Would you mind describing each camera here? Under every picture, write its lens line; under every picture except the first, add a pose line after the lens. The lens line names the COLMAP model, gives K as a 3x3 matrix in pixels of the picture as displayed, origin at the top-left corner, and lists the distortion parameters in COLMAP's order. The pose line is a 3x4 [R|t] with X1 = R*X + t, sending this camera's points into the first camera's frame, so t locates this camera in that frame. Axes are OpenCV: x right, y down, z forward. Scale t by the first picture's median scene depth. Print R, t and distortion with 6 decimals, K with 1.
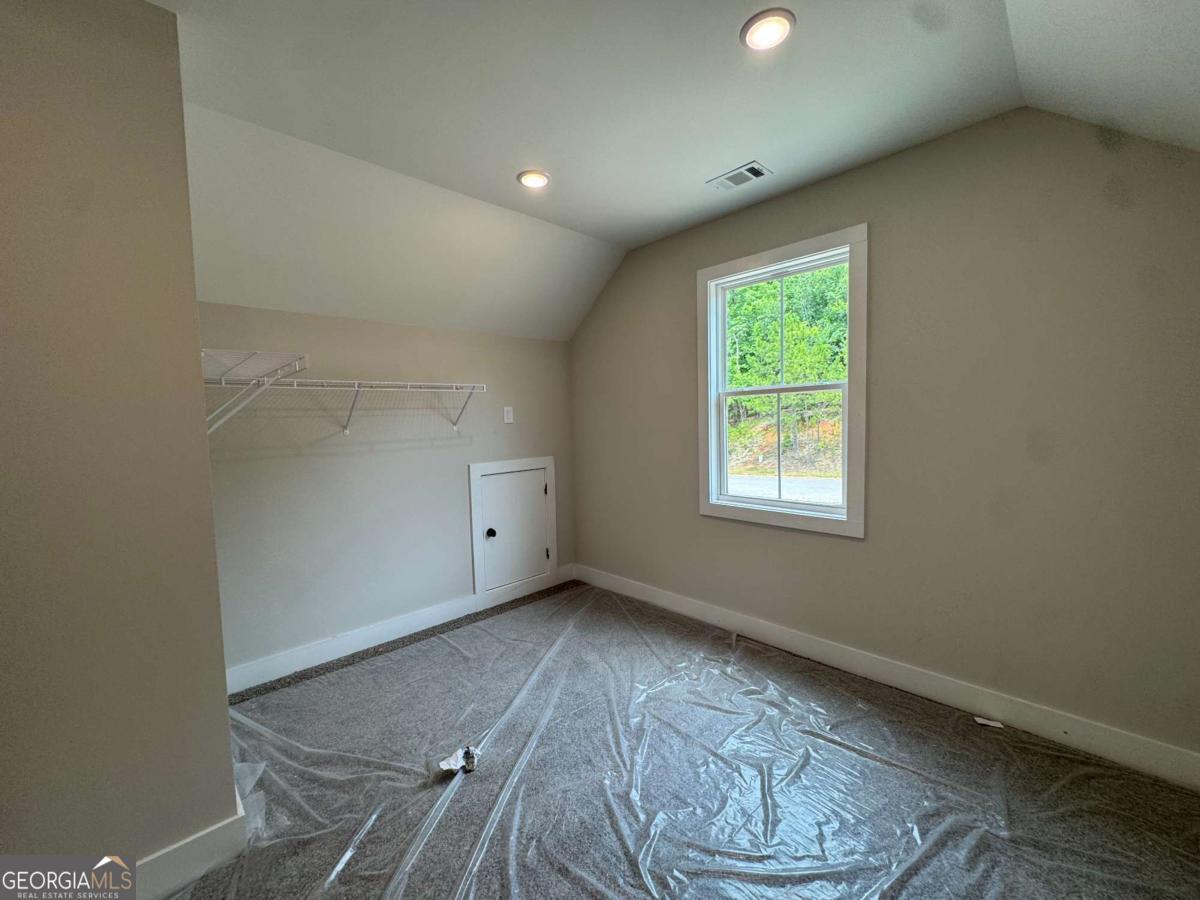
lens RADIAL K [[478.9, 0, 600.0], [0, 478.9, 450.0], [0, 0, 1]] dist [-0.002492, -0.000217]
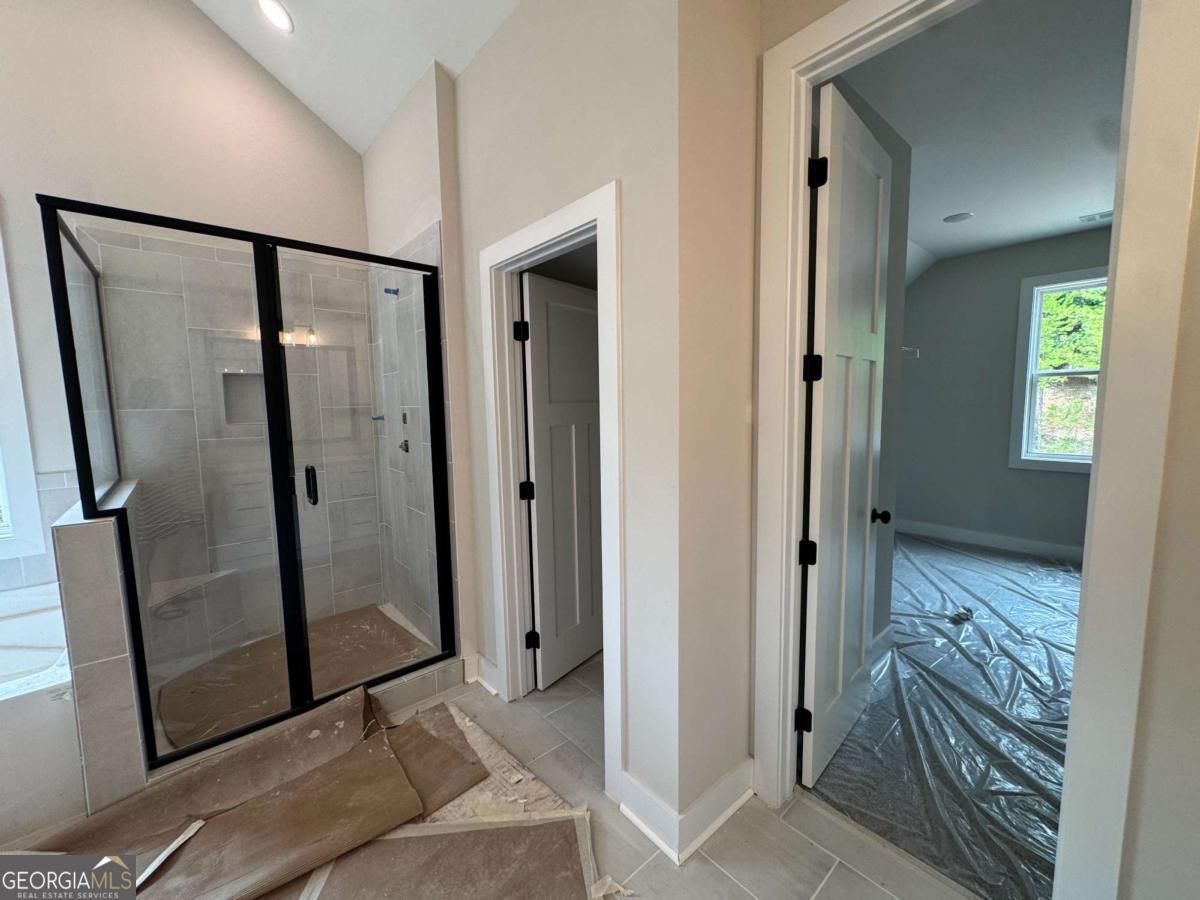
lens RADIAL K [[478.9, 0, 600.0], [0, 478.9, 450.0], [0, 0, 1]] dist [-0.002492, -0.000217]
pose [[0.997958, 0.008362, -0.063326, -0.956182], [-0.005784, 0.999151, 0.040781, 0.045395], [0.063614, -0.040332, 0.997159, -0.425384]]
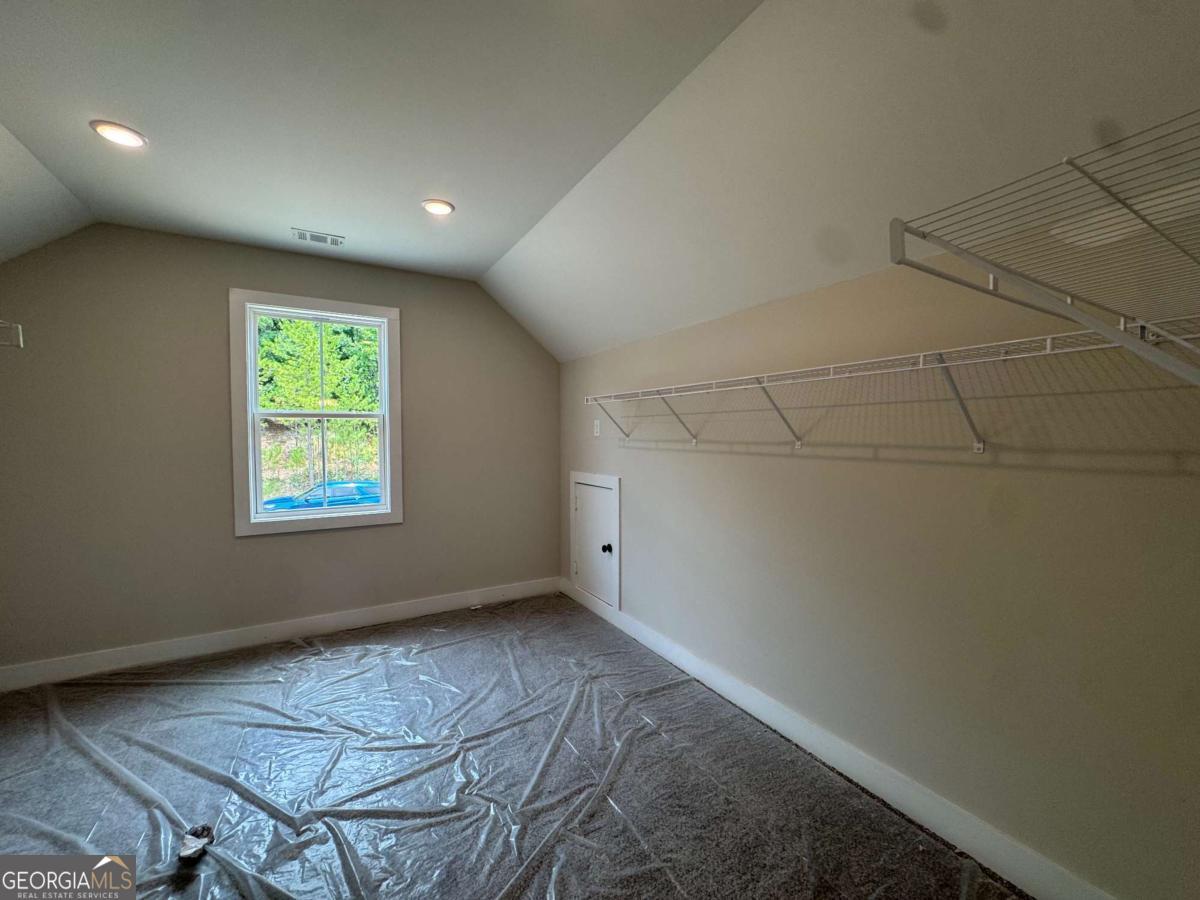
lens RADIAL K [[478.9, 0, 600.0], [0, 478.9, 450.0], [0, 0, 1]] dist [-0.002492, -0.000217]
pose [[0.249826, -0.010496, 0.968234, -0.632972], [0.060072, 0.998183, -0.004679, 0.008260], [-0.966425, 0.059332, 0.250003, 0.043160]]
